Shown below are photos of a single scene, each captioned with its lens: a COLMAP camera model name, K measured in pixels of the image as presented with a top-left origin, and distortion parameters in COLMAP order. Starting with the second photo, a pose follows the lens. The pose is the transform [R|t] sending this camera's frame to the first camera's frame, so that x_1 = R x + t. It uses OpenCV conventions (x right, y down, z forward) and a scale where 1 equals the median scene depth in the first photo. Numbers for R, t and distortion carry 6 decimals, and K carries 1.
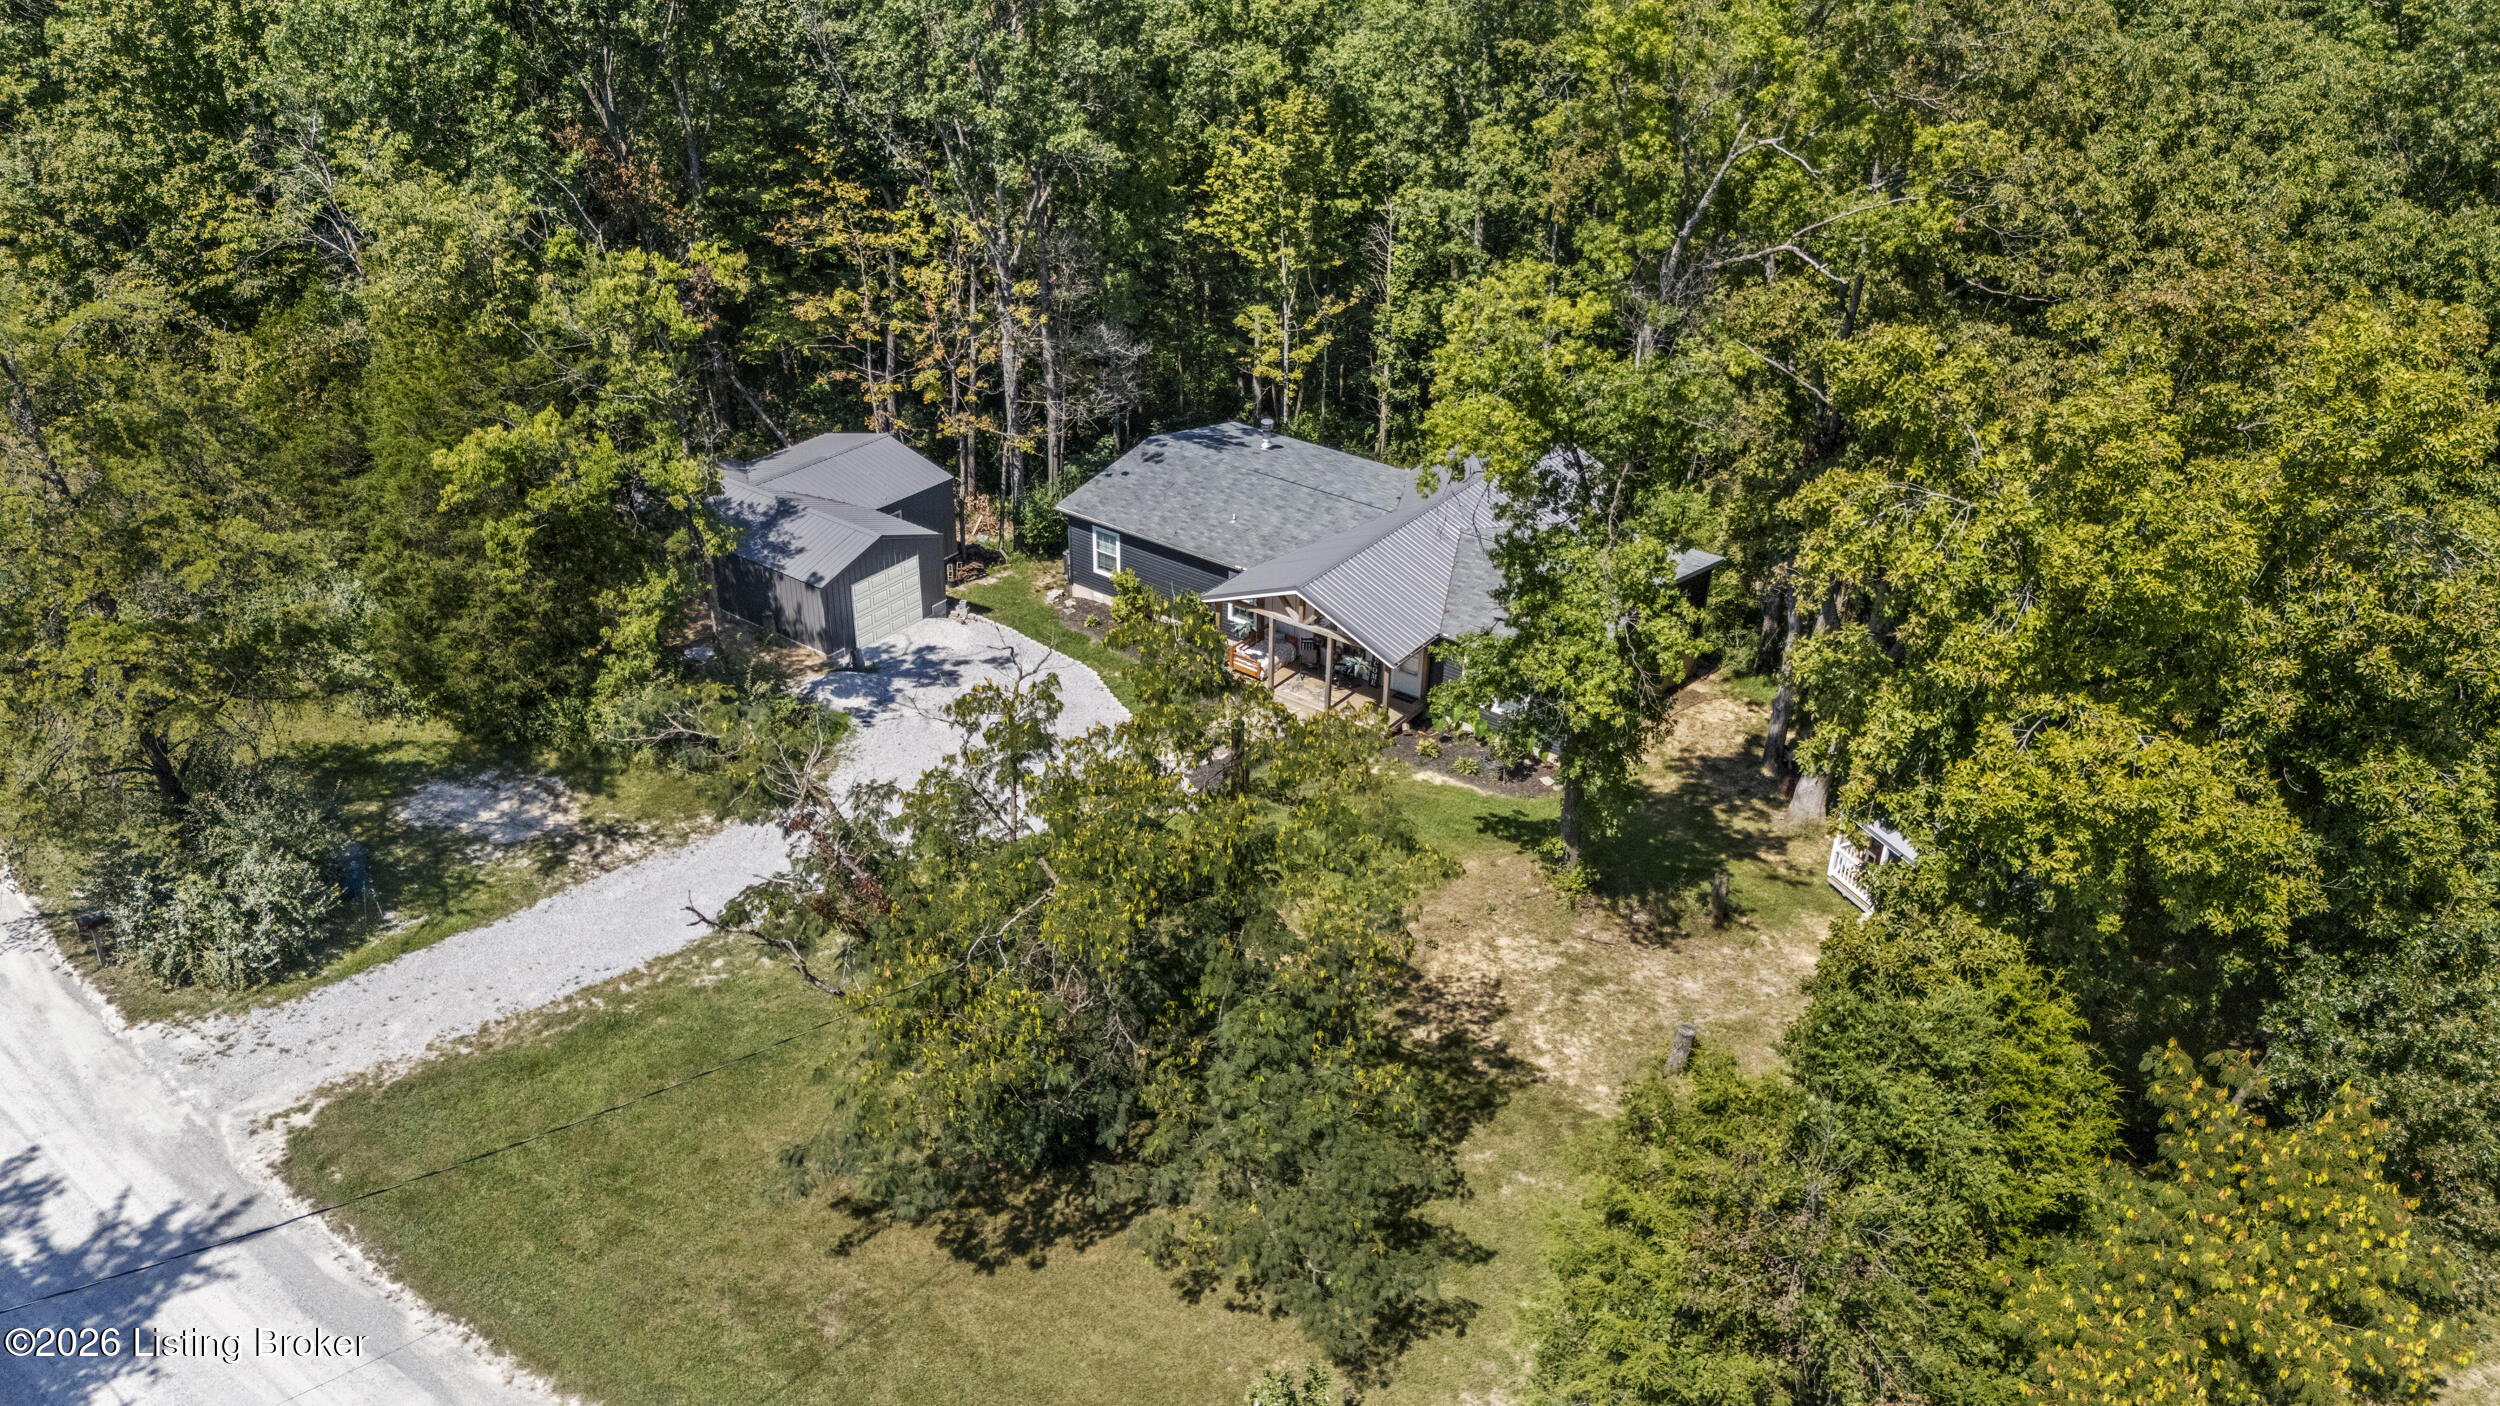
lens RADIAL K [[1960.0, 0, 1275.8], [0, 1960.0, 700.9], [0, 0, 1]] dist [0.037190, -0.010622]
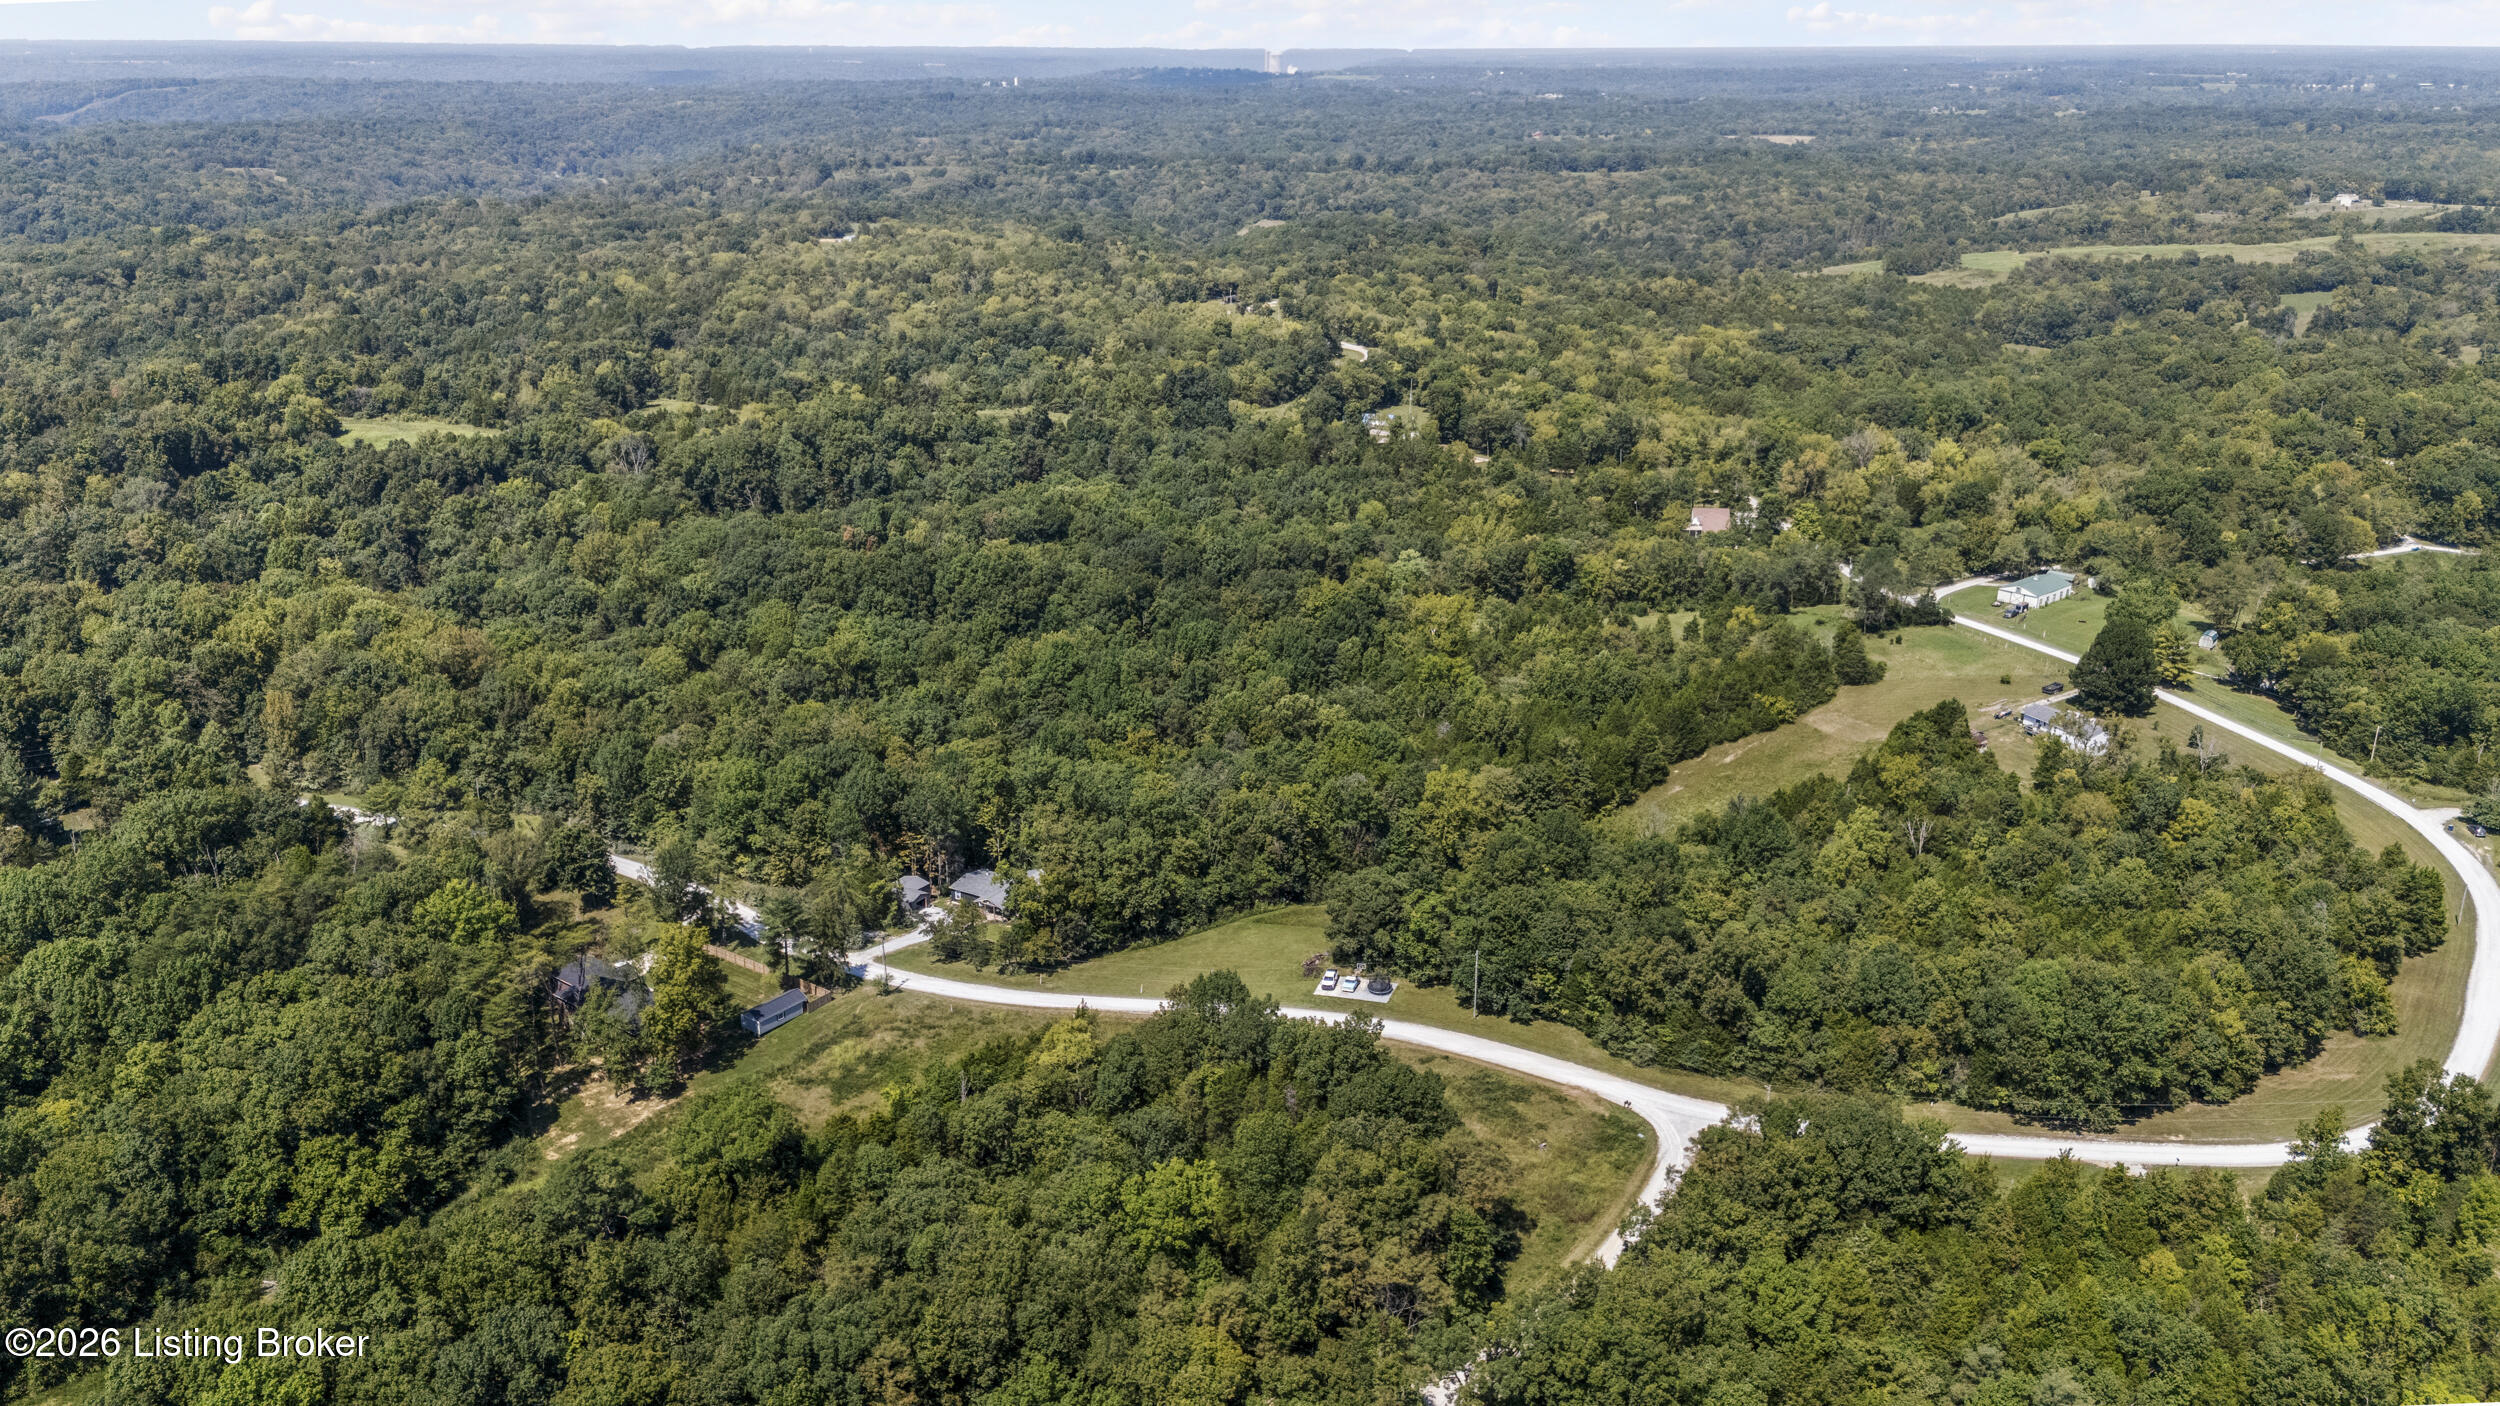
lens RADIAL K [[1960.0, 0, 1275.8], [0, 1960.0, 700.9], [0, 0, 1]] dist [0.037190, -0.010622]
pose [[0.996071, -0.040011, 0.079009, 0.549468], [0.053490, 0.982821, -0.176643, 0.575901], [-0.070584, 0.180175, 0.981099, -6.434847]]
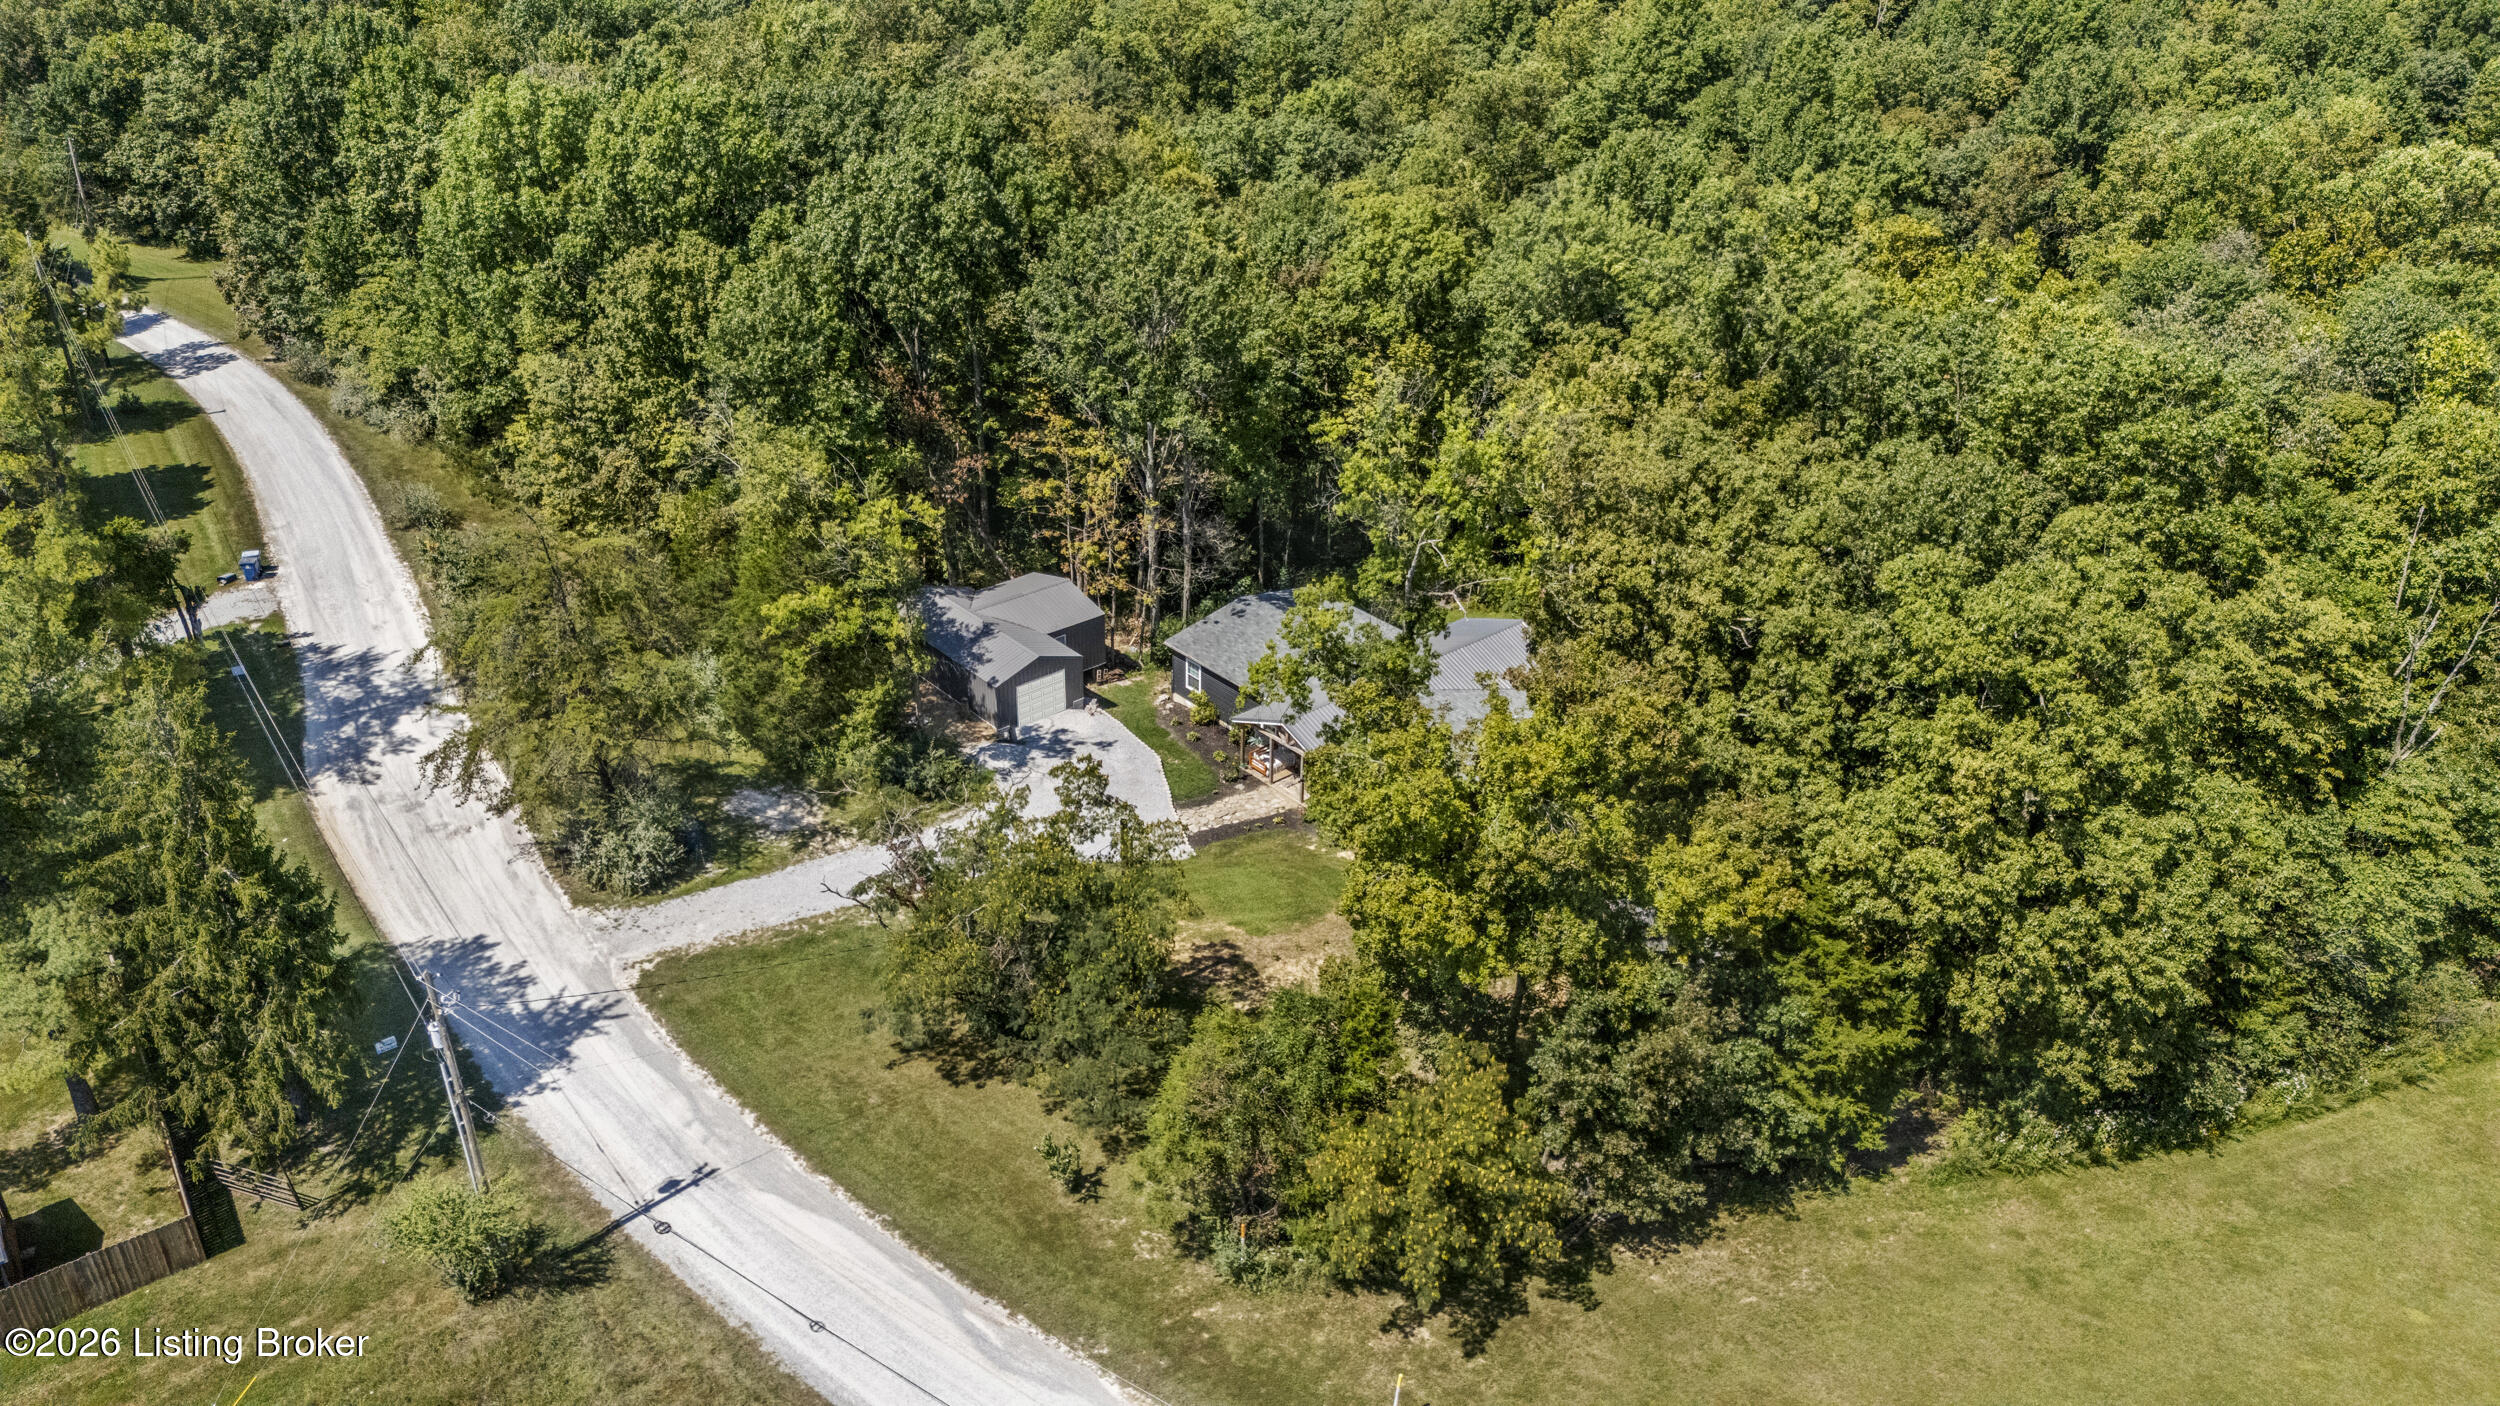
lens RADIAL K [[1913.9, 0, 1250.0], [0, 1913.9, 703.0], [0, 0, 1]] dist [0.054497, -0.002876]
pose [[0.975743, 0.105899, -0.191603, 0.316607], [-0.107015, 0.994247, 0.004543, -0.088769], [0.190982, 0.016072, 0.981462, -0.564908]]
